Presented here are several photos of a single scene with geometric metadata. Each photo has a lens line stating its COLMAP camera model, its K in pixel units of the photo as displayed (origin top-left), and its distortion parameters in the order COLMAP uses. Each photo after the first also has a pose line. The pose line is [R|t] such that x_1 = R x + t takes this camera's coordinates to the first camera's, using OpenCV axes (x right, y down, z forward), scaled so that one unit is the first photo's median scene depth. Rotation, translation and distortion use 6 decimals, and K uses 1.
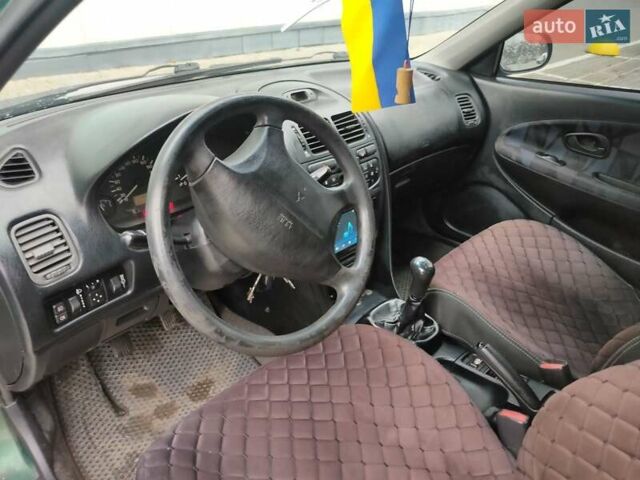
lens RADIAL K [[497.5, 0, 320.0], [0, 497.5, 240.0], [0, 0, 1]] dist [0.040431, -0.041258]
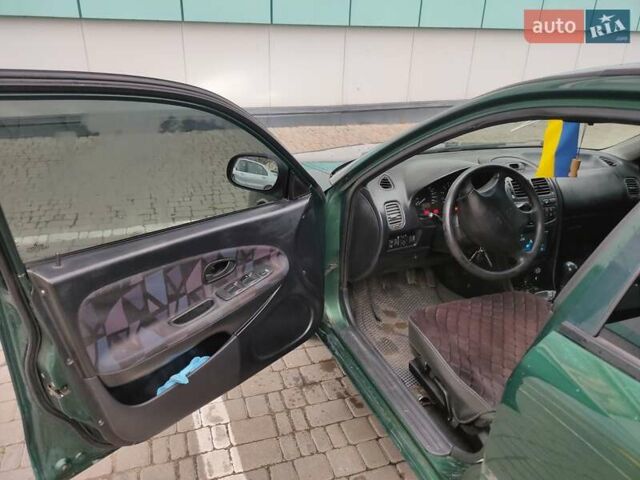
lens RADIAL K [[475.1, 0, 320.0], [0, 475.1, 240.0], [0, 0, 1]] dist [0.027134, -0.007585]
pose [[0.913231, 0.178033, -0.366487, -0.002095], [-0.212759, 0.975482, -0.056289, 0.177163], [0.347480, 0.129379, 0.928719, -0.656731]]
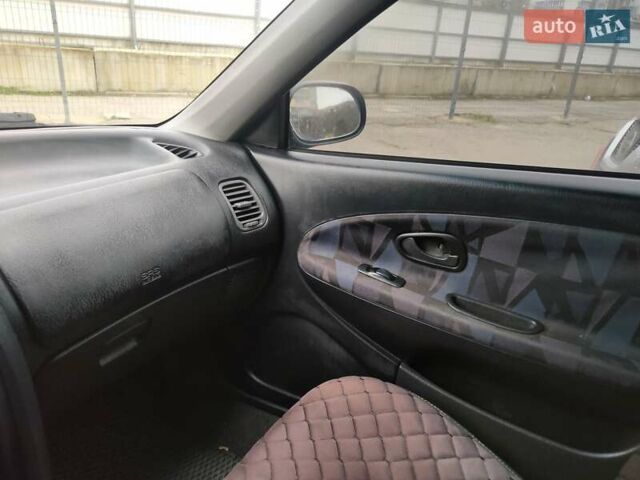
lens RADIAL K [[497.5, 0, 320.0], [0, 497.5, 240.0], [0, 0, 1]] dist [0.040431, -0.041258]
pose [[0.963732, -0.076090, 0.255794, 0.241904], [0.112515, 0.984989, -0.130912, -0.137454], [-0.241993, 0.154944, 0.957826, 0.439502]]
